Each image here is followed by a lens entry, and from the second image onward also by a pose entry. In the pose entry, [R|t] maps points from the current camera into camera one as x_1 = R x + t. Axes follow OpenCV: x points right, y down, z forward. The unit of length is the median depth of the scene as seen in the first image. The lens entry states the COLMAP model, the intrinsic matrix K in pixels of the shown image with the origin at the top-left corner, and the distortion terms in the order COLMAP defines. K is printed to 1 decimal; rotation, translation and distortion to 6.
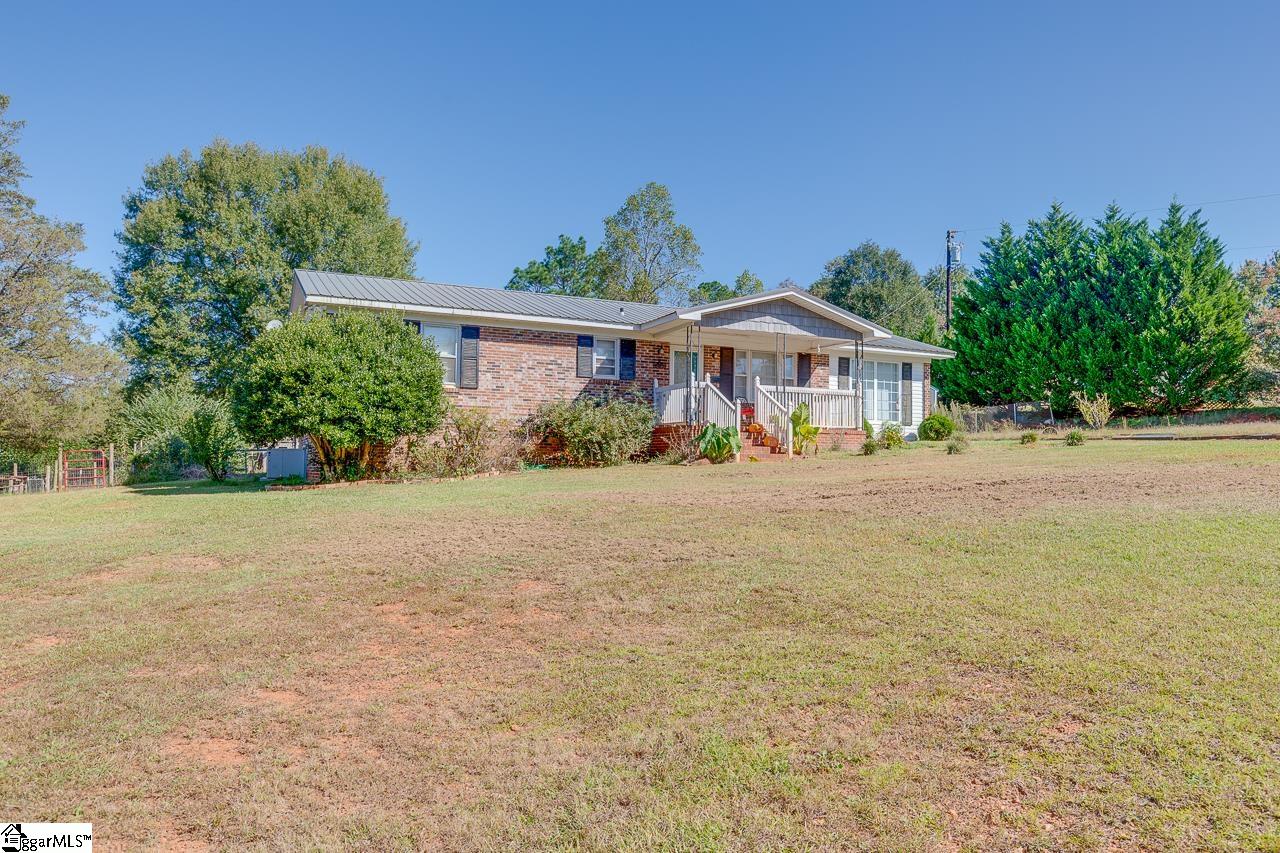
lens RADIAL K [[895.8, 0, 644.8], [0, 895.8, 428.9], [0, 0, 1]] dist [0.002930, 0.000514]
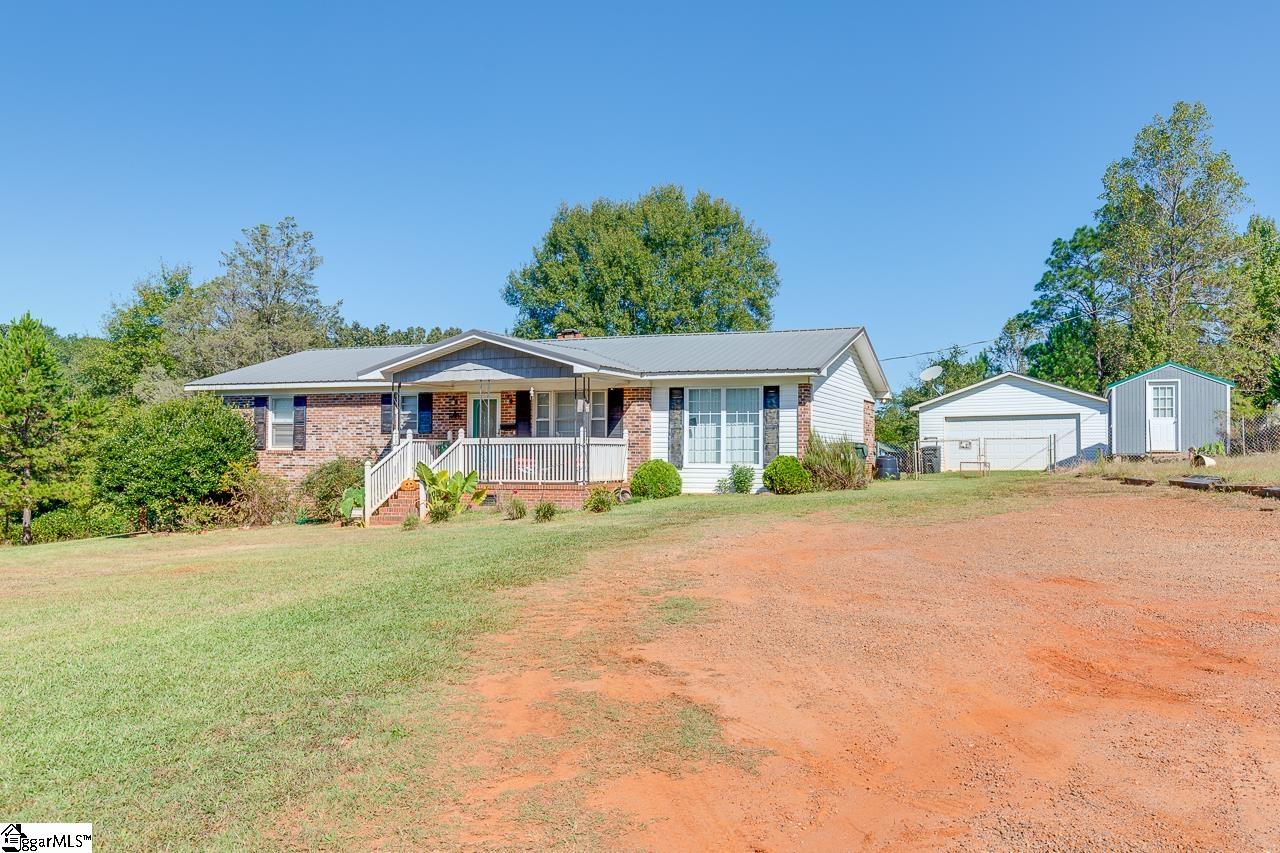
lens RADIAL K [[969.4, 0, 713.6], [0, 969.4, 426.8], [0, 0, 1]] dist [0.001445, -0.000668]
pose [[0.715449, -0.032653, -0.697901, 0.987220], [0.040262, 0.999174, -0.005475, -0.043557], [0.697504, -0.024182, 0.716173, 0.448715]]
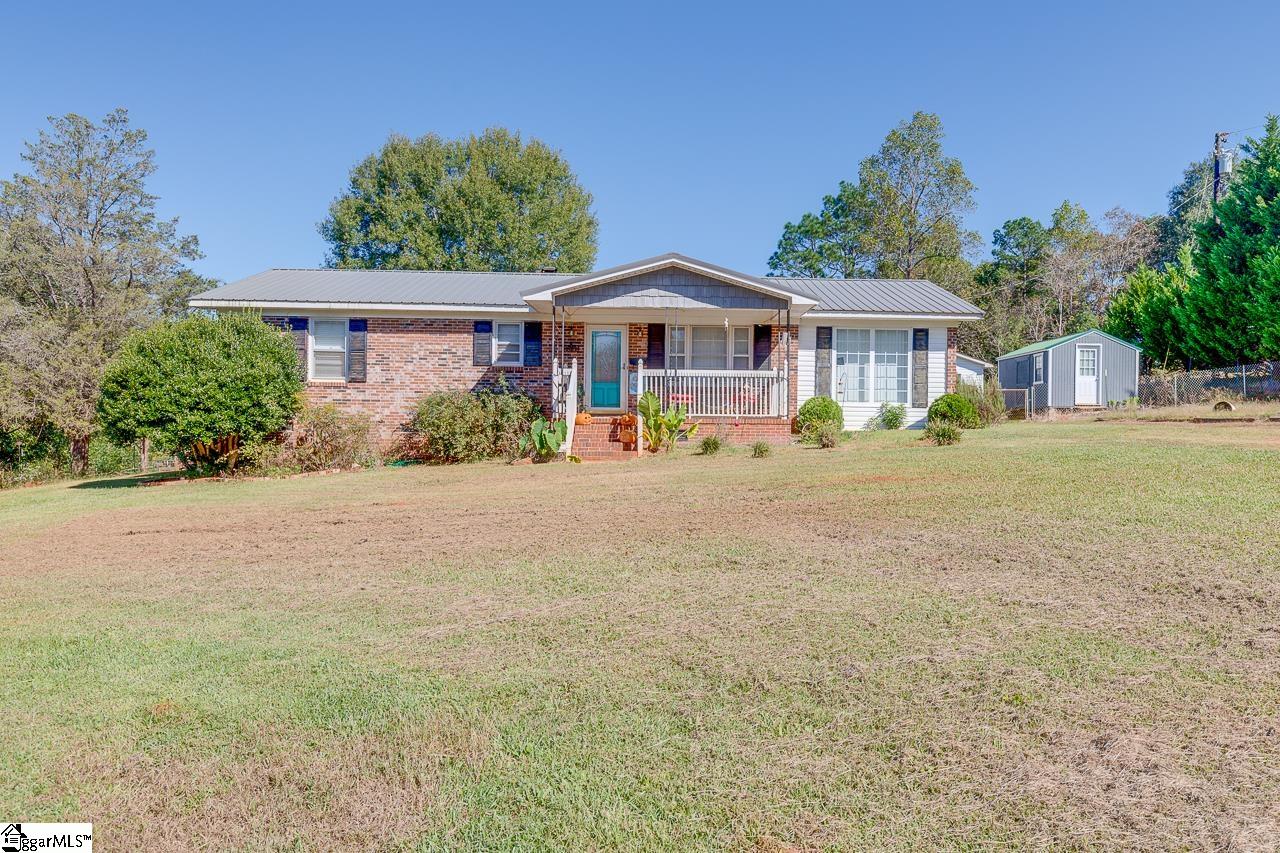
lens RADIAL K [[948.2, 0, 672.7], [0, 948.2, 426.0], [0, 0, 1]] dist [0.004373, 0.003840]
pose [[0.920587, -0.004037, -0.390516, 0.498032], [0.019270, 0.999198, 0.035097, -0.025121], [0.390061, -0.039835, 0.919927, 0.160615]]
